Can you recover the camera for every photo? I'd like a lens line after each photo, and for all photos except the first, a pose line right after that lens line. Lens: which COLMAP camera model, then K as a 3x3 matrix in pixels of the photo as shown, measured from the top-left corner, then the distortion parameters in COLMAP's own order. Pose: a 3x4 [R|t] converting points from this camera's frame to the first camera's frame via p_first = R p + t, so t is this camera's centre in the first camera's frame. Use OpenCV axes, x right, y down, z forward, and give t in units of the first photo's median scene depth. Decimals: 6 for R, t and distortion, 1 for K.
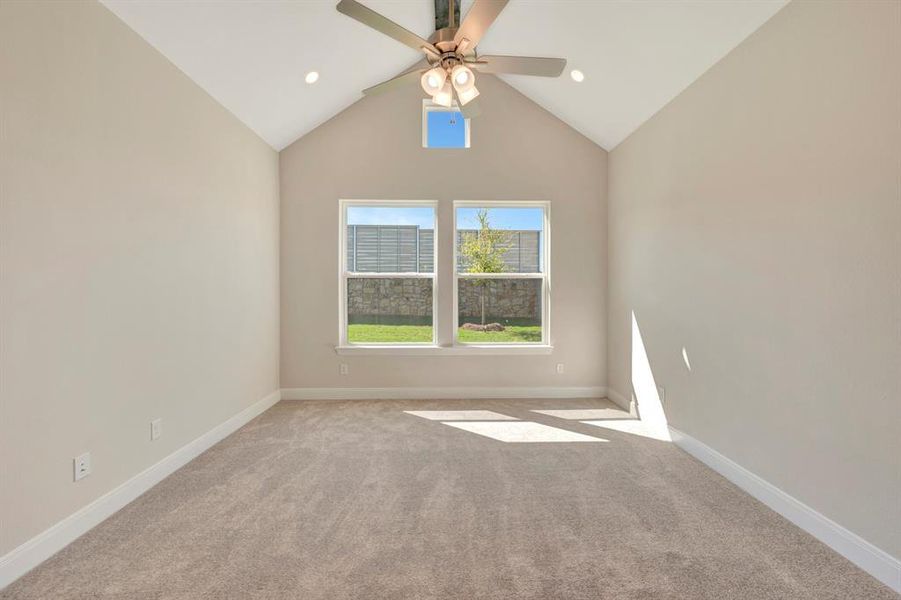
lens RADIAL K [[399.7, 0, 454.7], [0, 399.7, 301.4], [0, 0, 1]] dist [0.000610, 0.000086]
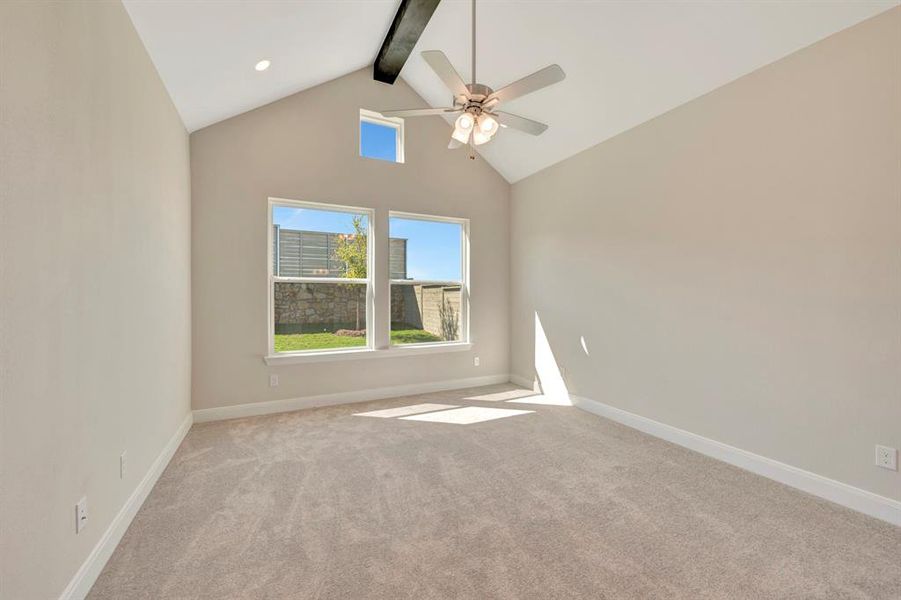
lens RADIAL K [[421.3, 0, 450.7], [0, 421.3, 311.9], [0, 0, 1]] dist [-0.000969, -0.000021]
pose [[0.879328, -0.019412, 0.475822, -0.426049], [0.014607, 0.999798, 0.013794, 0.002259], [-0.475993, -0.005179, 0.879434, -0.064318]]
